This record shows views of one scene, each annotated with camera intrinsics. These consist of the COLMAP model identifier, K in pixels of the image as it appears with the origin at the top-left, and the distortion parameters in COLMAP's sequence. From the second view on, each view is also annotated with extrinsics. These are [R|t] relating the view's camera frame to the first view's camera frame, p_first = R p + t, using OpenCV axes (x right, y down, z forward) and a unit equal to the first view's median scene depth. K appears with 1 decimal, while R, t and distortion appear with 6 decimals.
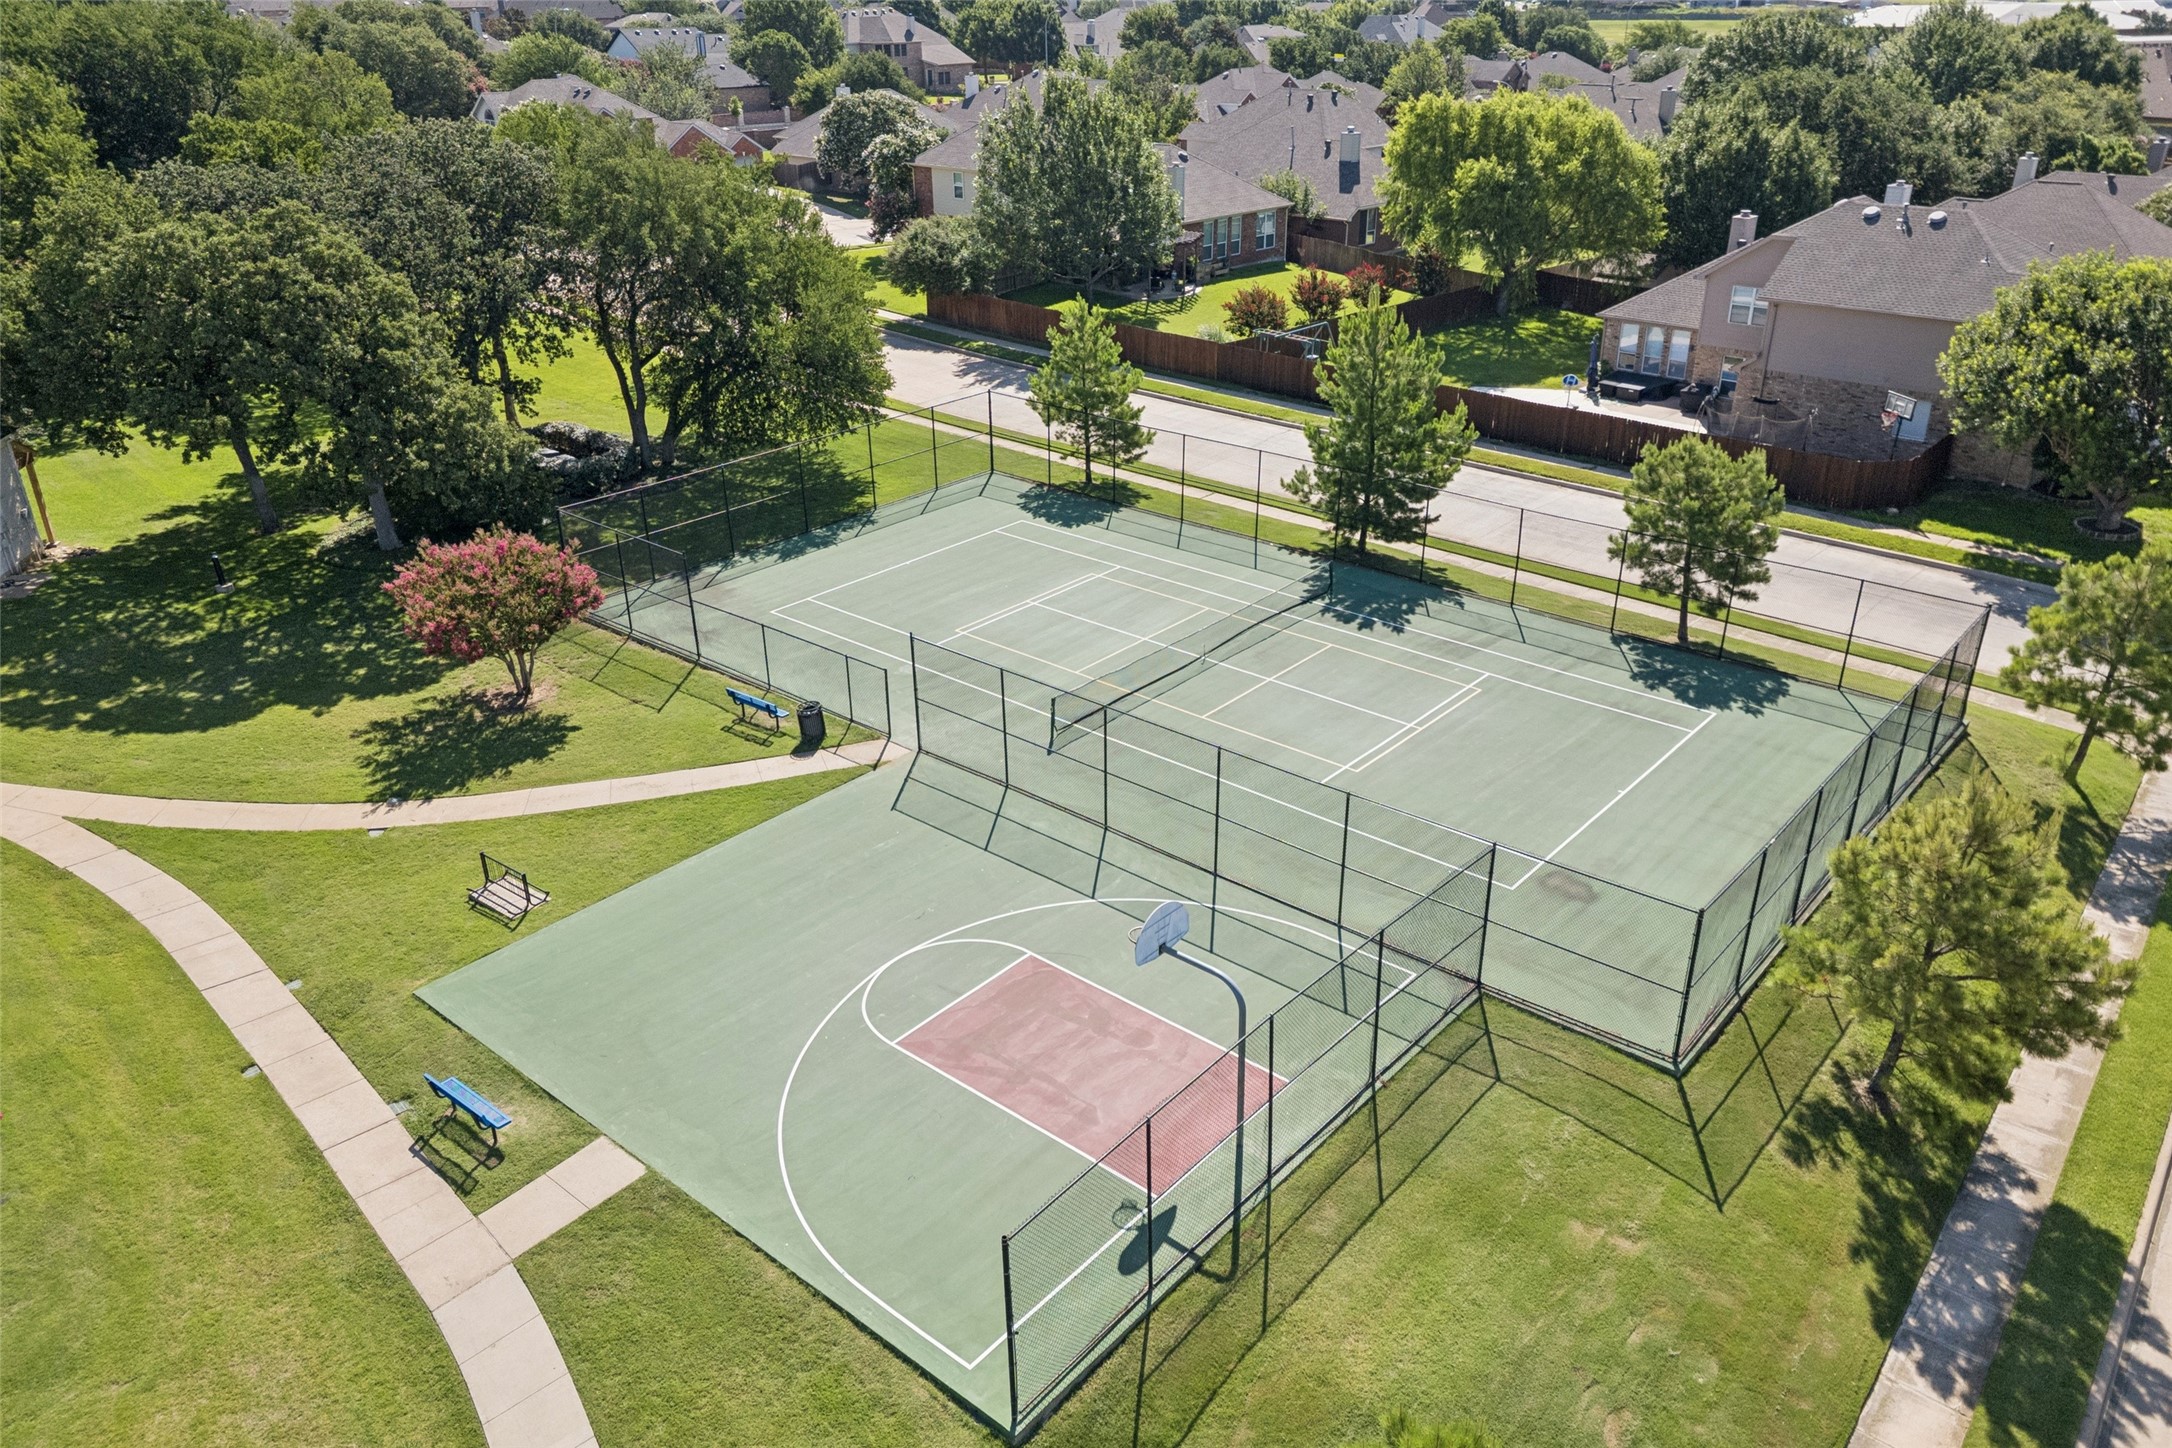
lens RADIAL K [[1552.4, 0, 1121.8], [0, 1552.4, 725.6], [0, 0, 1]] dist [0.078894, -0.069386]
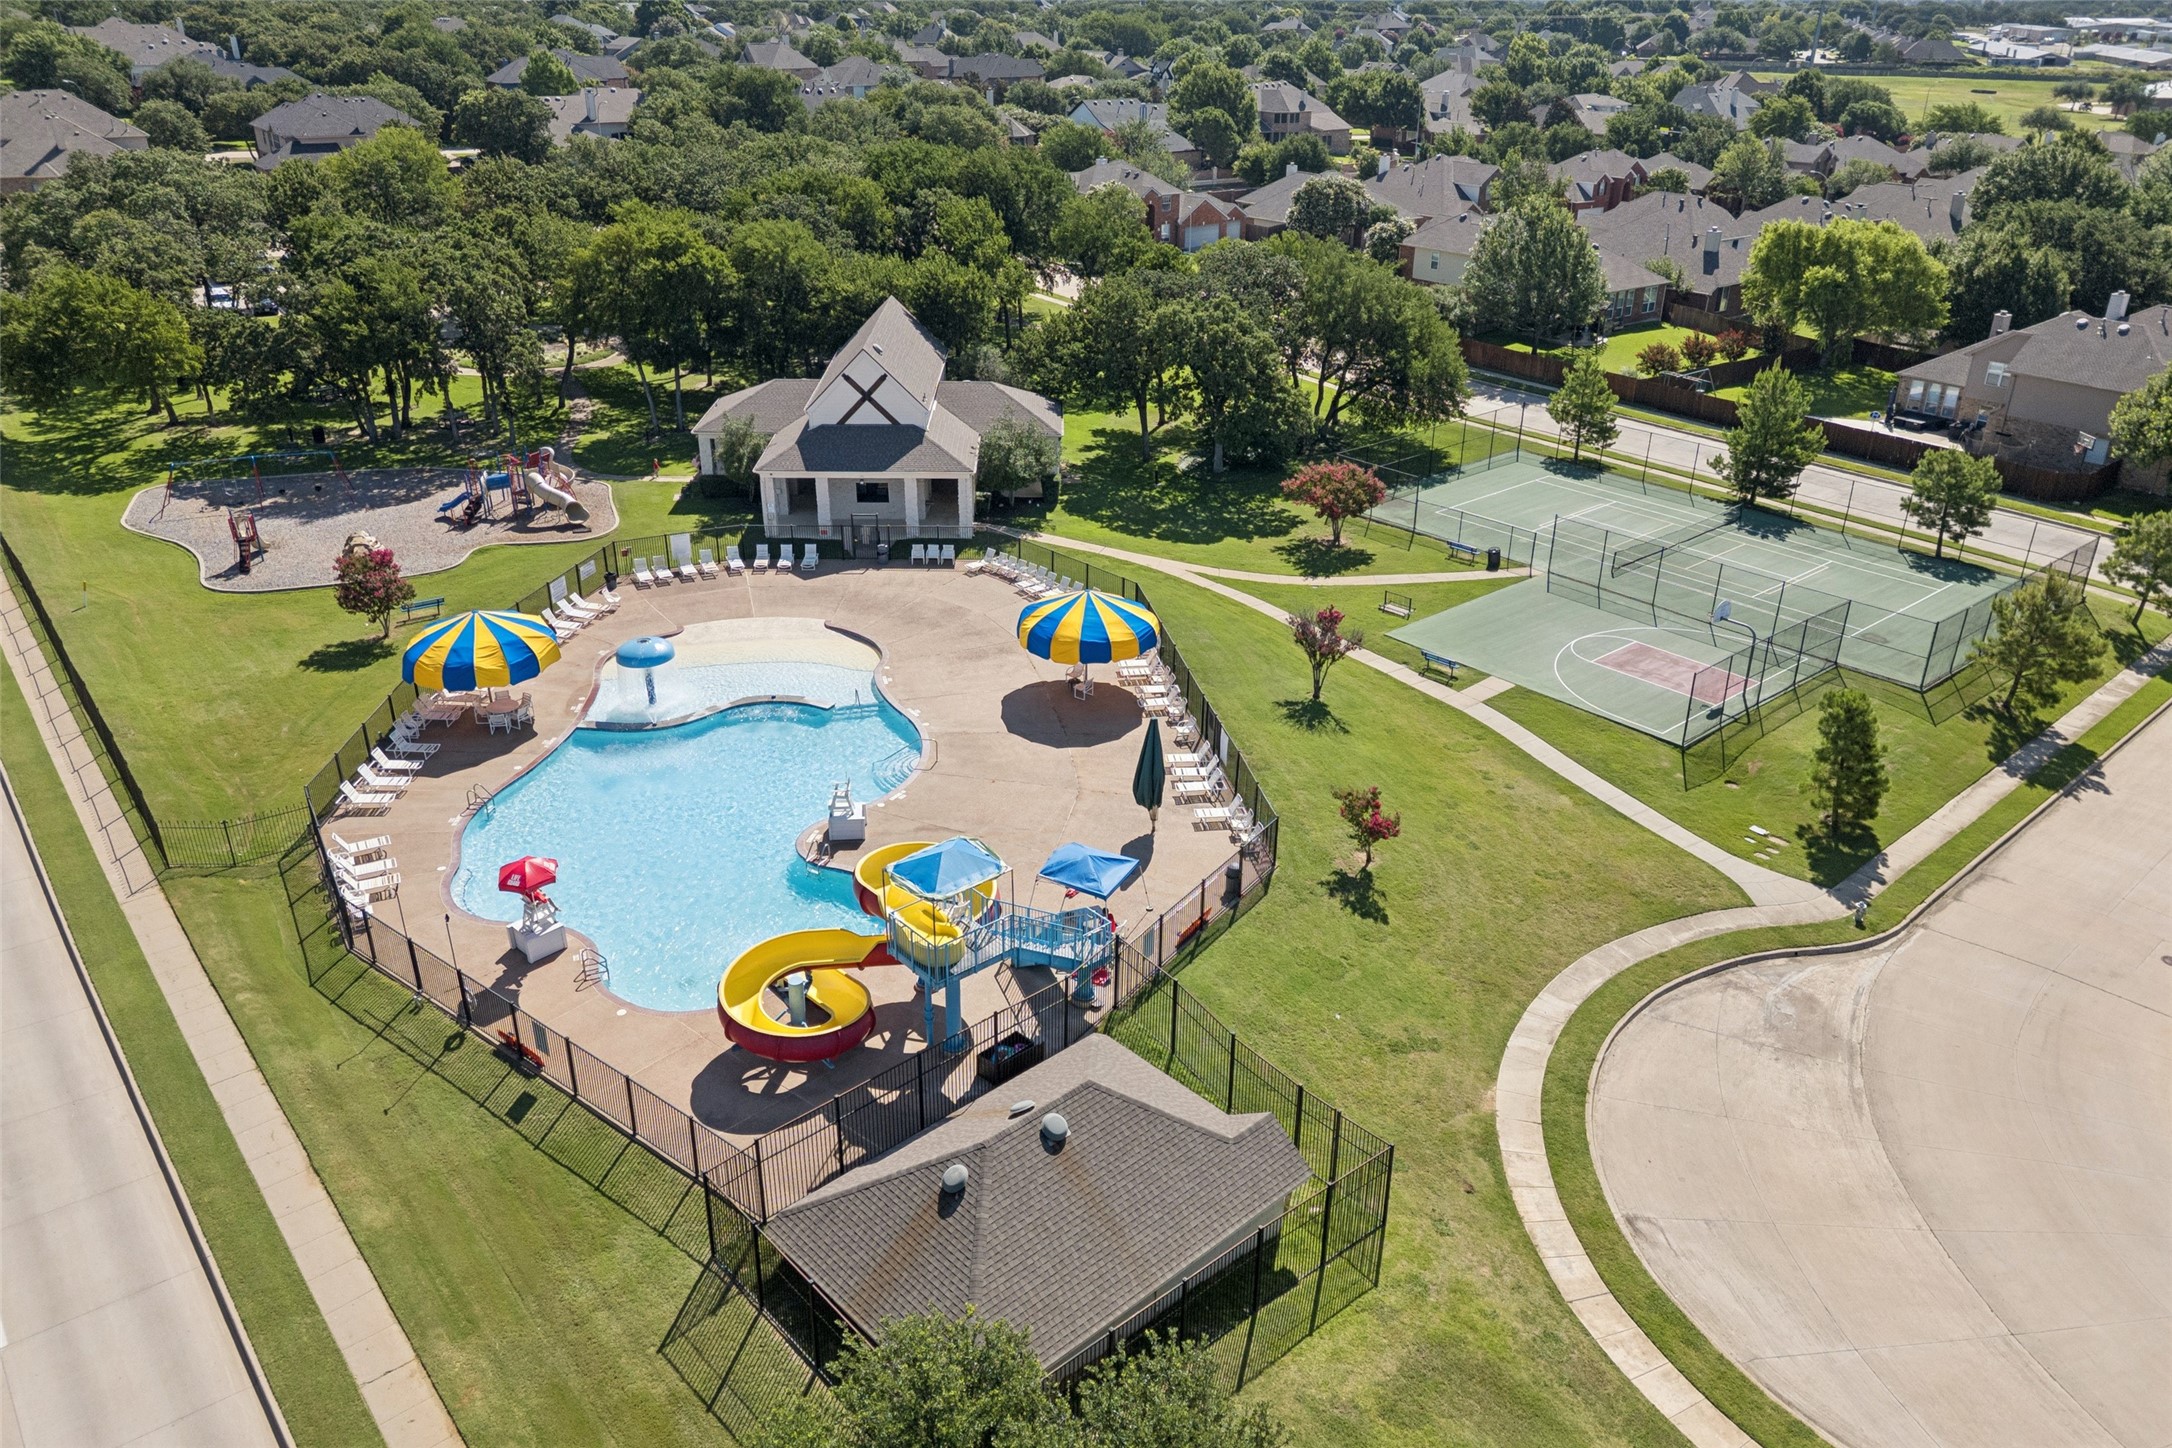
lens RADIAL K [[1552.4, 0, 1121.8], [0, 1552.4, 725.6], [0, 0, 1]] dist [0.078894, -0.069386]
pose [[0.988327, 0.082311, -0.128201, -0.276391], [-0.082815, 0.996564, 0.001405, 0.179406], [0.127876, 0.009229, 0.991747, -0.789313]]
